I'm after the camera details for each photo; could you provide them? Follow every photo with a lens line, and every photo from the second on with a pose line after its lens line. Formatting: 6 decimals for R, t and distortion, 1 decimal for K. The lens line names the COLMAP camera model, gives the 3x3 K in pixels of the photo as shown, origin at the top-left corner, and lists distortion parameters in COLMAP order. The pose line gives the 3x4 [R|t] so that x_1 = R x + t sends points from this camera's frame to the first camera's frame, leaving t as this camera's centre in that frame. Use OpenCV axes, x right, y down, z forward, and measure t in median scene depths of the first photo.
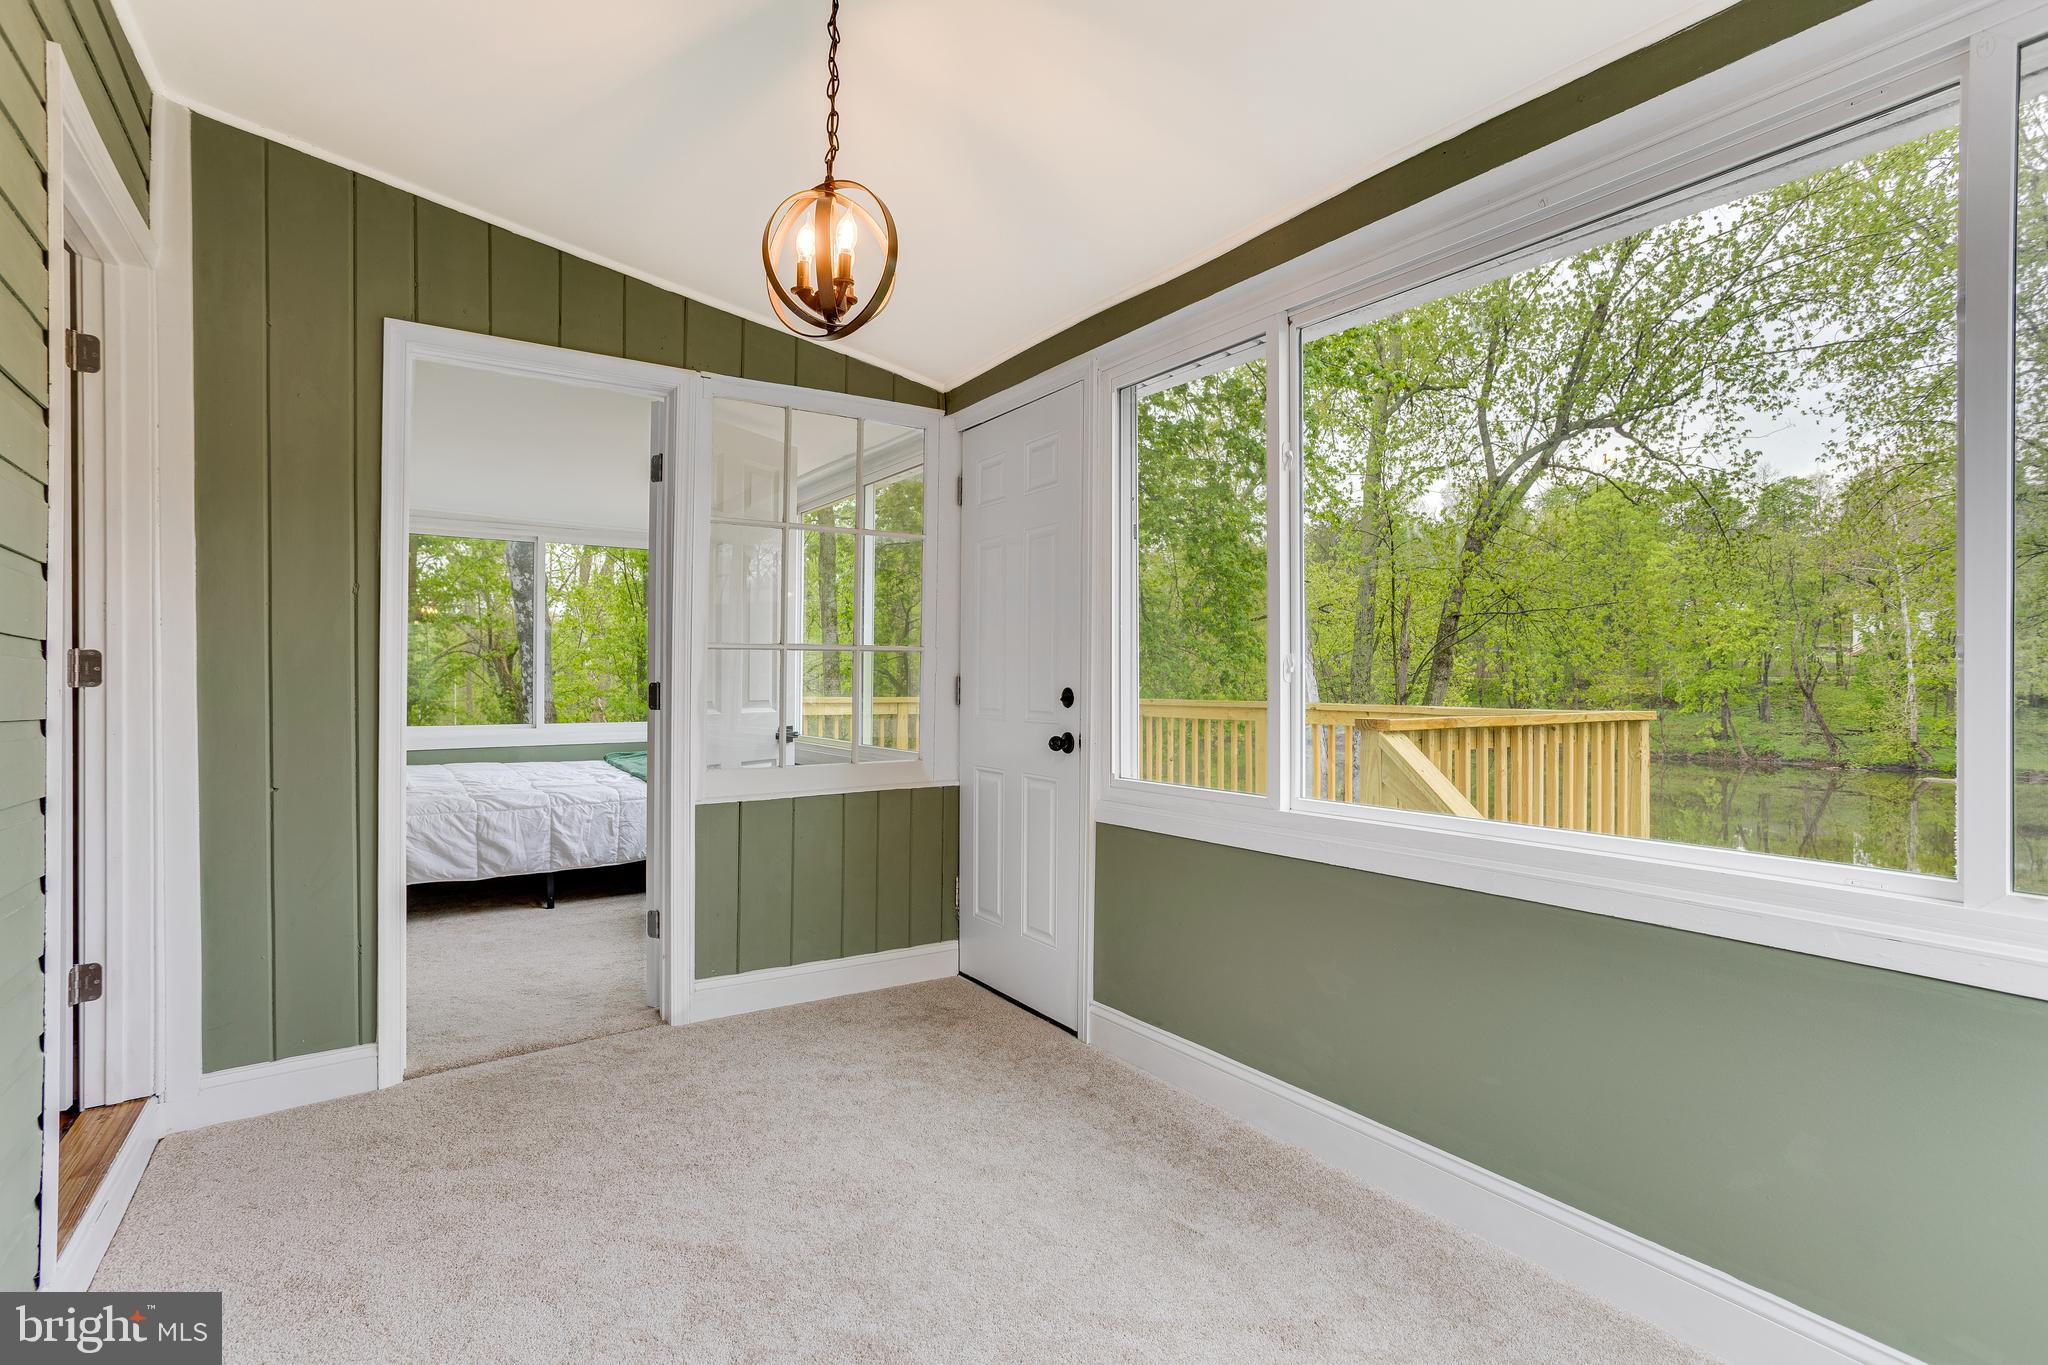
lens RADIAL K [[977.7, 0, 1015.7], [0, 977.7, 677.5], [0, 0, 1]] dist [-0.039915, 0.023685]
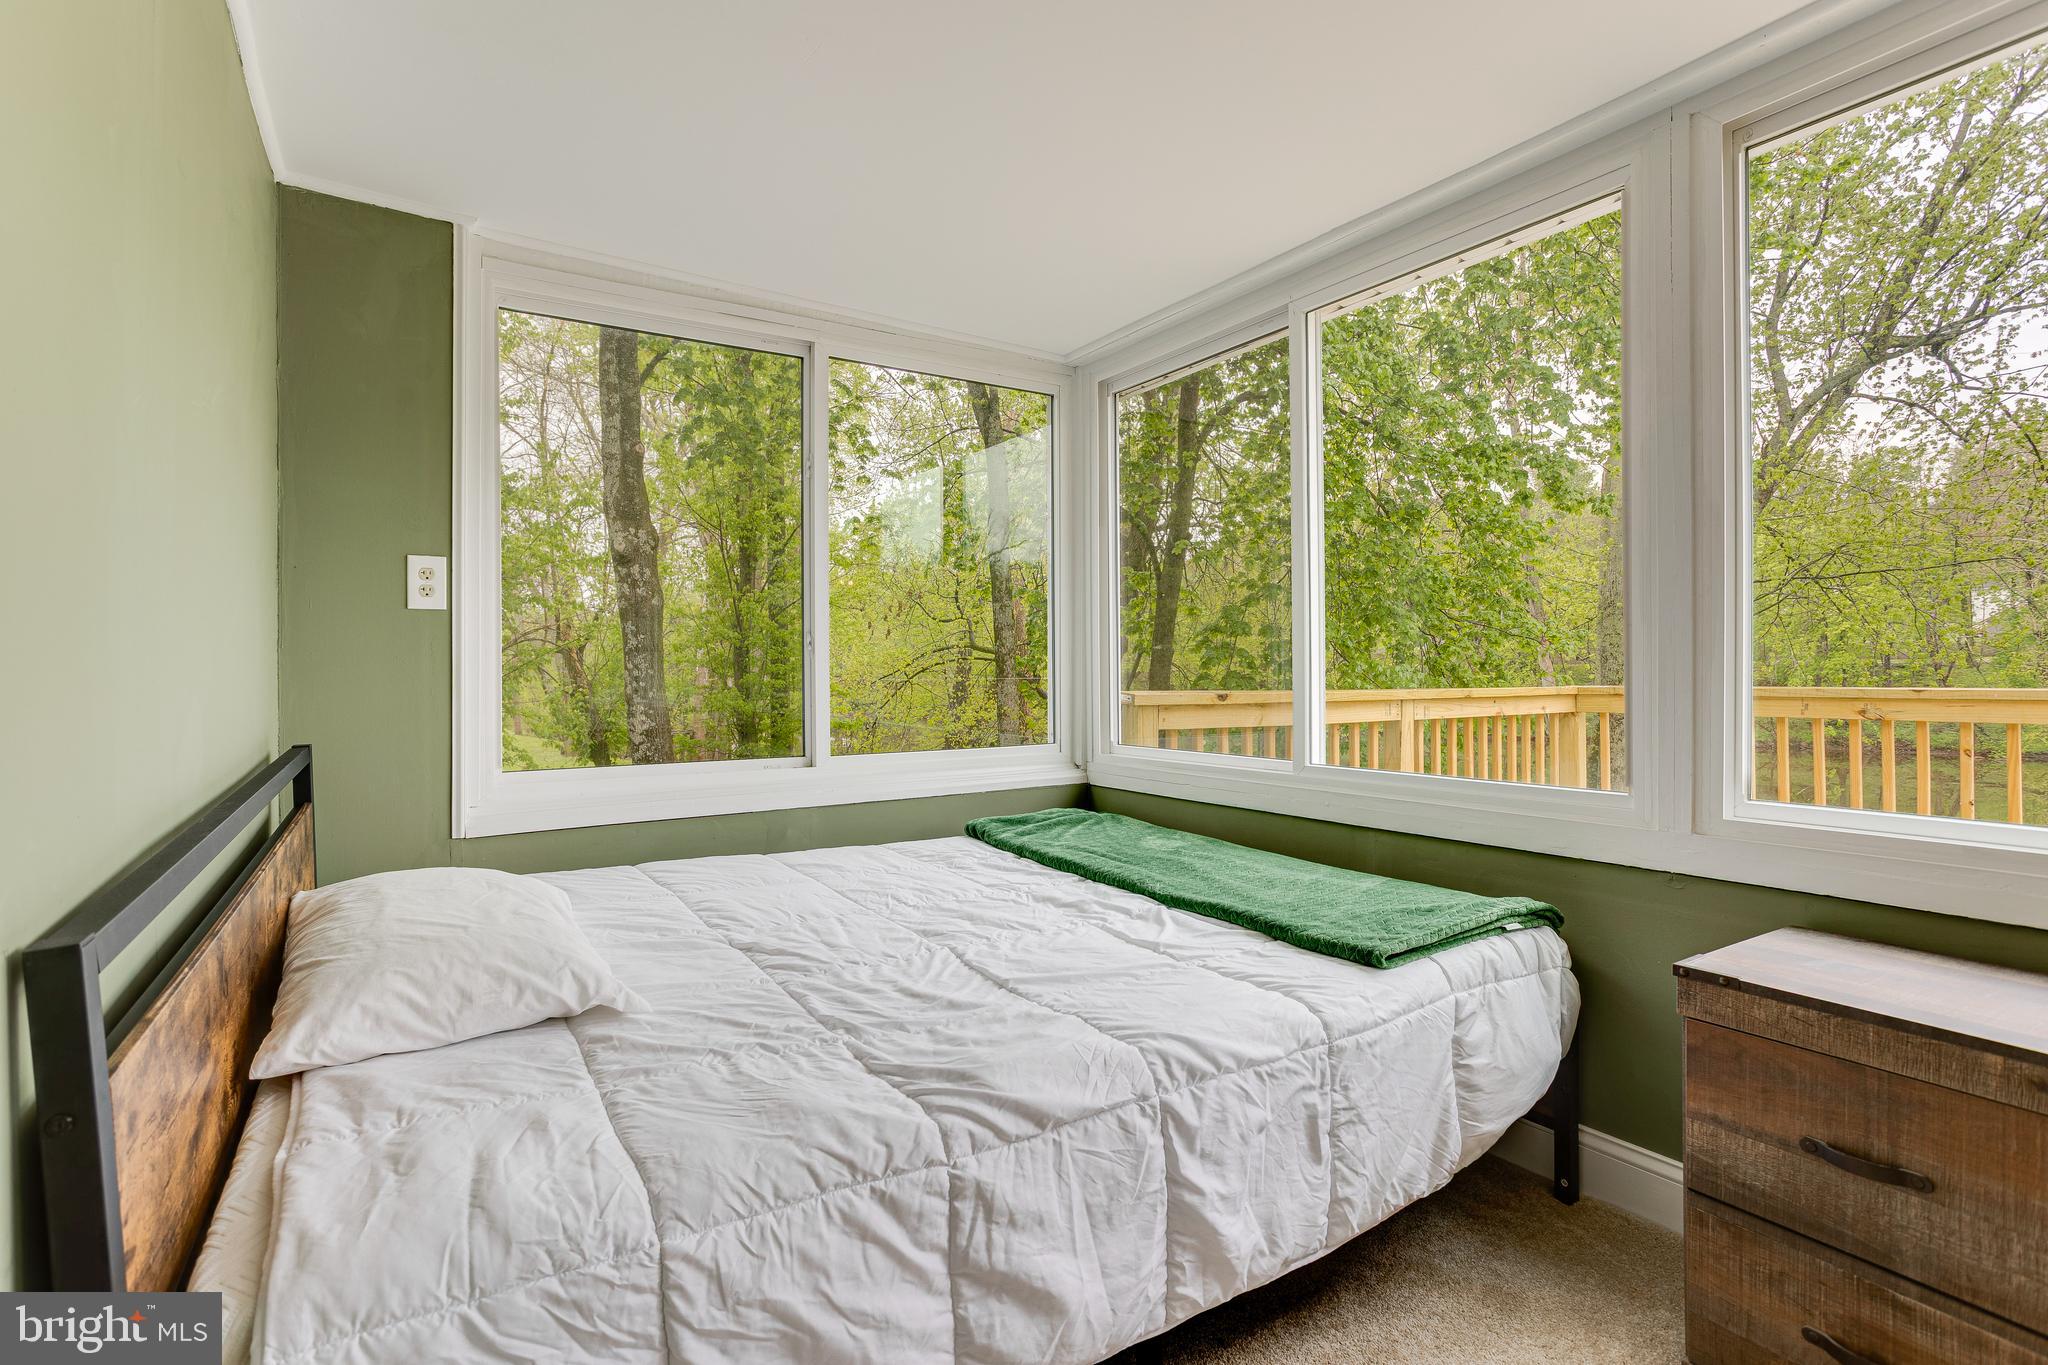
lens RADIAL K [[977.7, 0, 1017.7], [0, 977.7, 677.6], [0, 0, 1]] dist [-0.039915, 0.023685]
pose [[0.999442, -0.011356, -0.031399, -0.658445], [0.011584, 0.999908, 0.007074, 0.015778], [0.031316, -0.007434, 0.999482, 0.935636]]
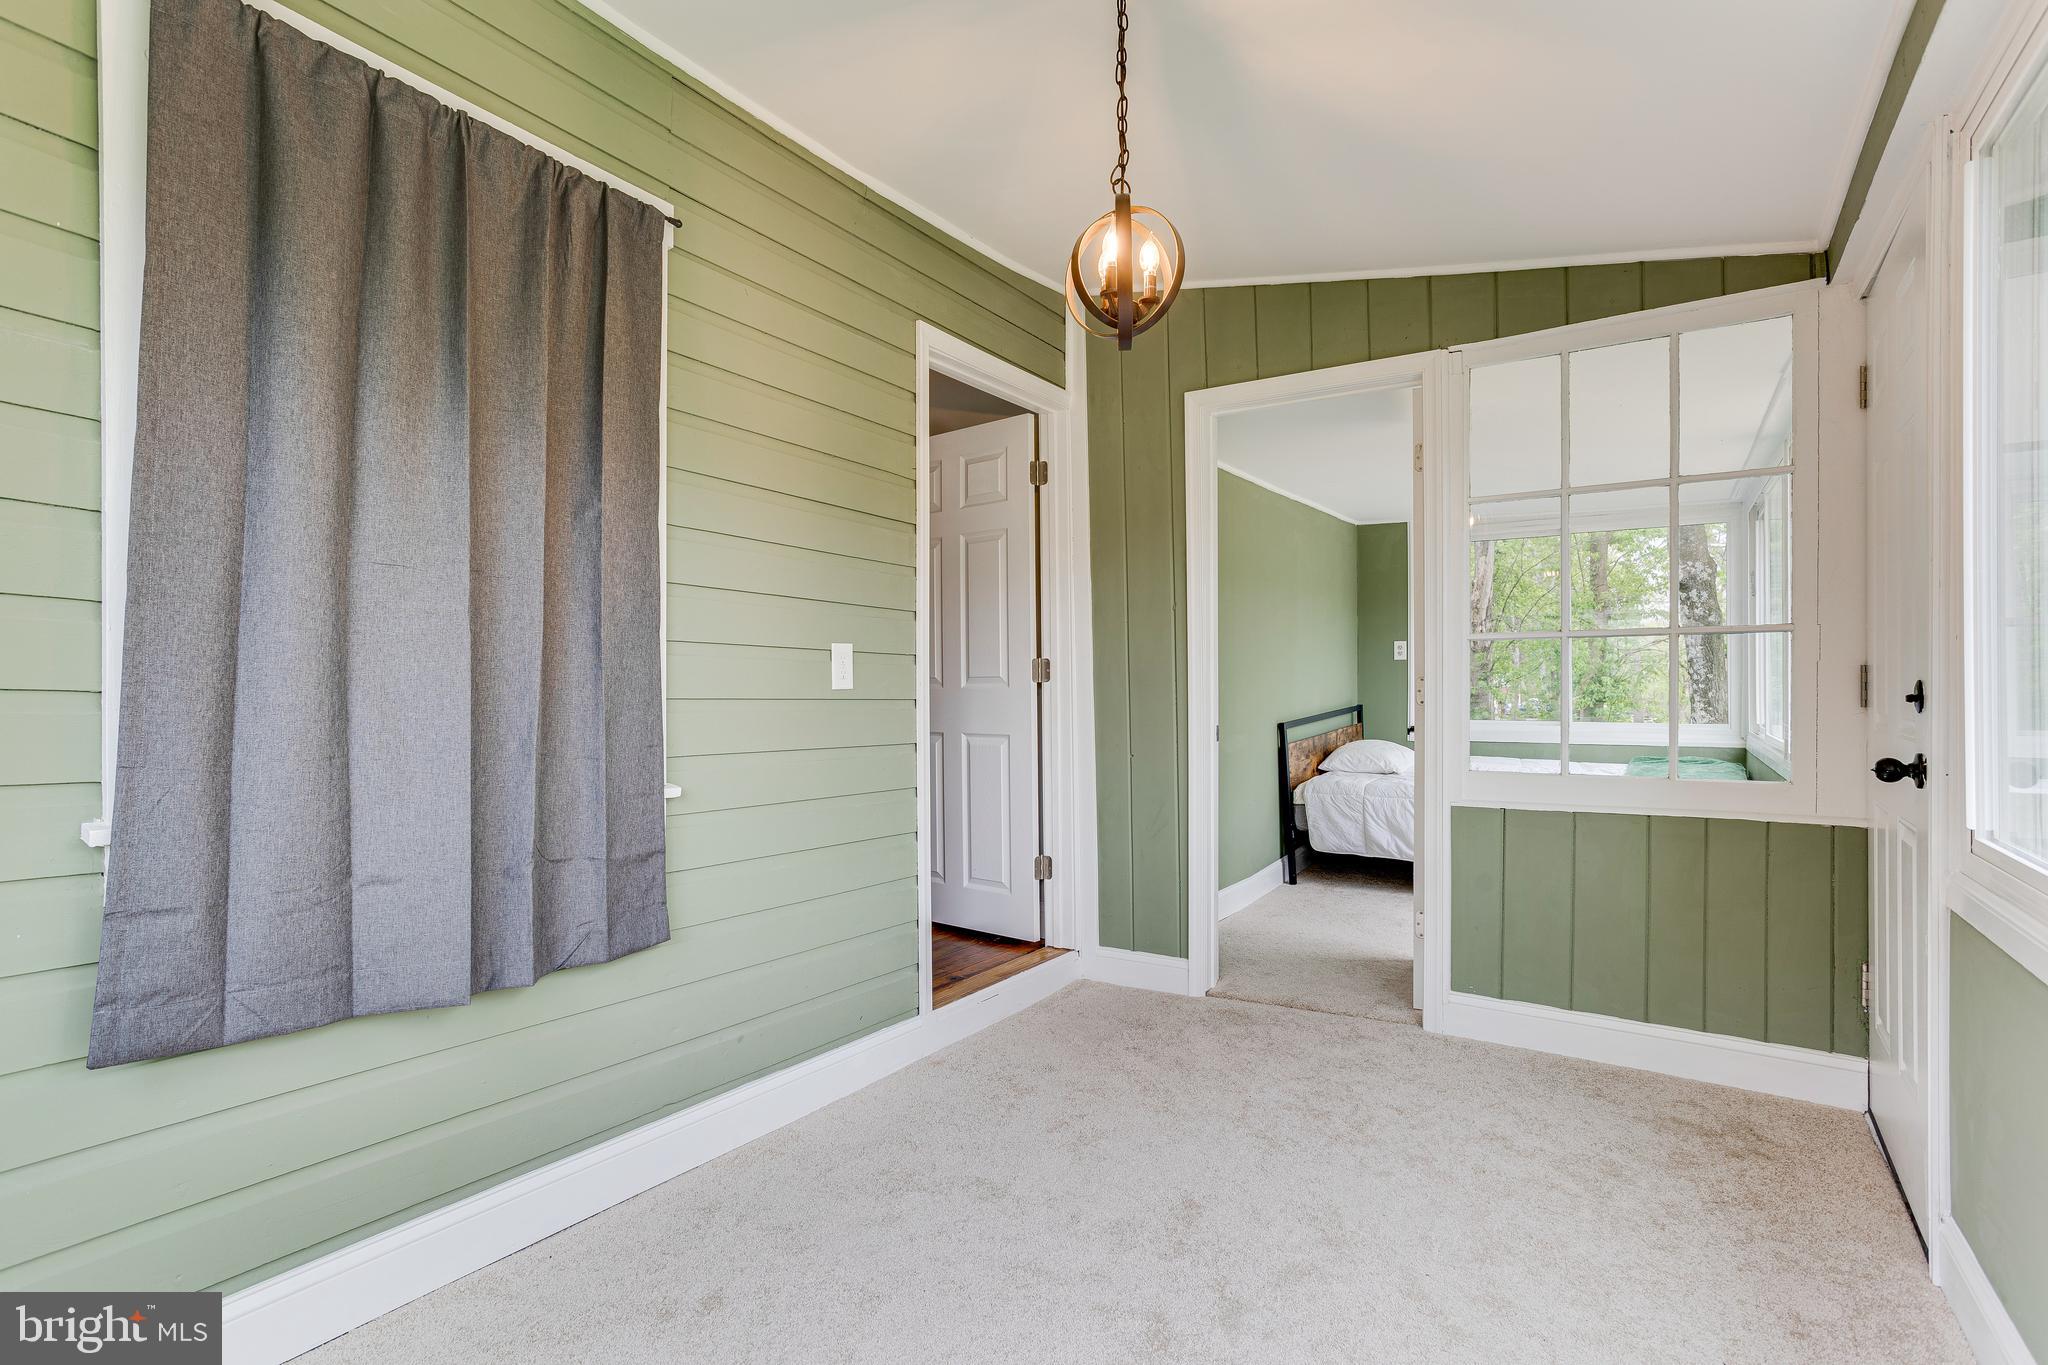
lens RADIAL K [[977.7, 0, 1033.8], [0, 977.7, 677.6], [0, 0, 1]] dist [-0.039915, 0.023685]
pose [[0.394431, -0.006797, -0.918900, 0.322972], [0.008570, 0.999956, -0.003718, 0.005396], [0.918886, -0.006408, 0.394472, 0.218103]]
